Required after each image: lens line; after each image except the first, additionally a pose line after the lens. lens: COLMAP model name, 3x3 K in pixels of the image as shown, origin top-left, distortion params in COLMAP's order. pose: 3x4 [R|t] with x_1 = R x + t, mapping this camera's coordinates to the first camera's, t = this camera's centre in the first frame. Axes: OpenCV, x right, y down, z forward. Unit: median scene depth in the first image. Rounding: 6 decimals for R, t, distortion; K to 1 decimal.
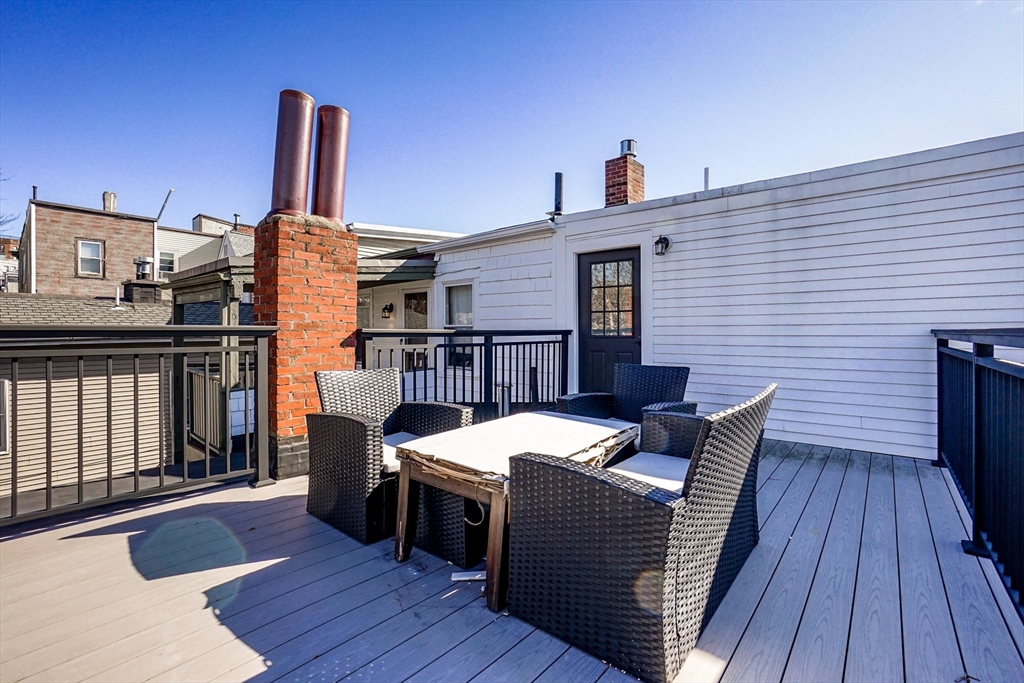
lens RADIAL K [[457.4, 0, 515.5], [0, 457.4, 334.7], [0, 0, 1]] dist [-0.048758, 0.011173]
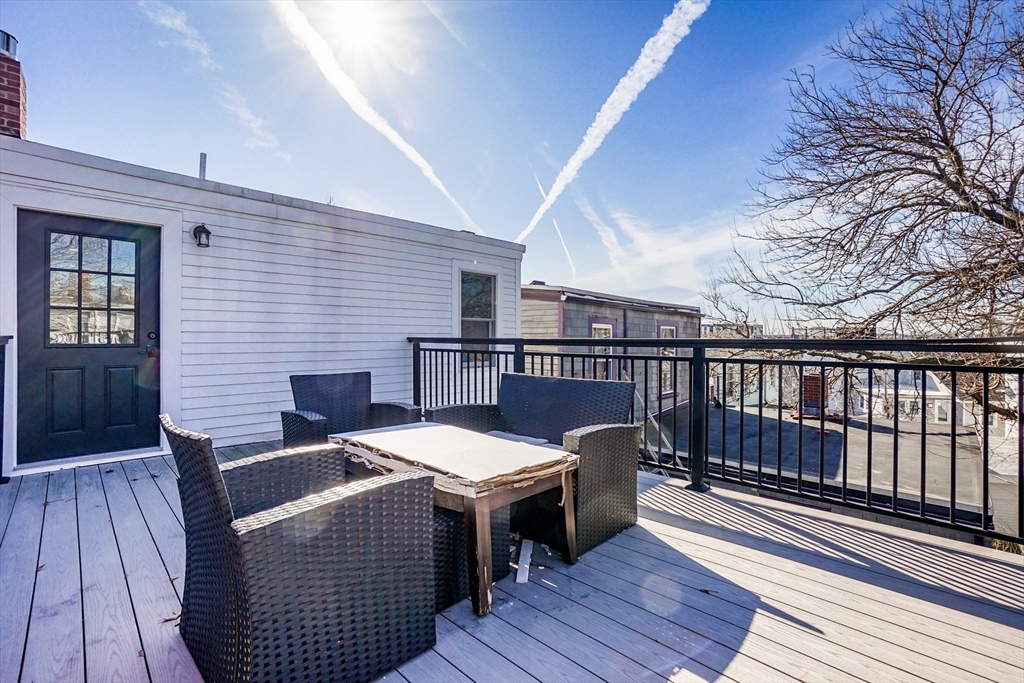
lens RADIAL K [[457.4, 0, 519.3], [0, 457.4, 337.0], [0, 0, 1]] dist [-0.048758, 0.011173]
pose [[0.082165, 0.003211, 0.996614, -0.501815], [0.005036, 0.999981, -0.003637, -0.004554], [-0.996606, 0.005317, 0.082148, 0.398005]]
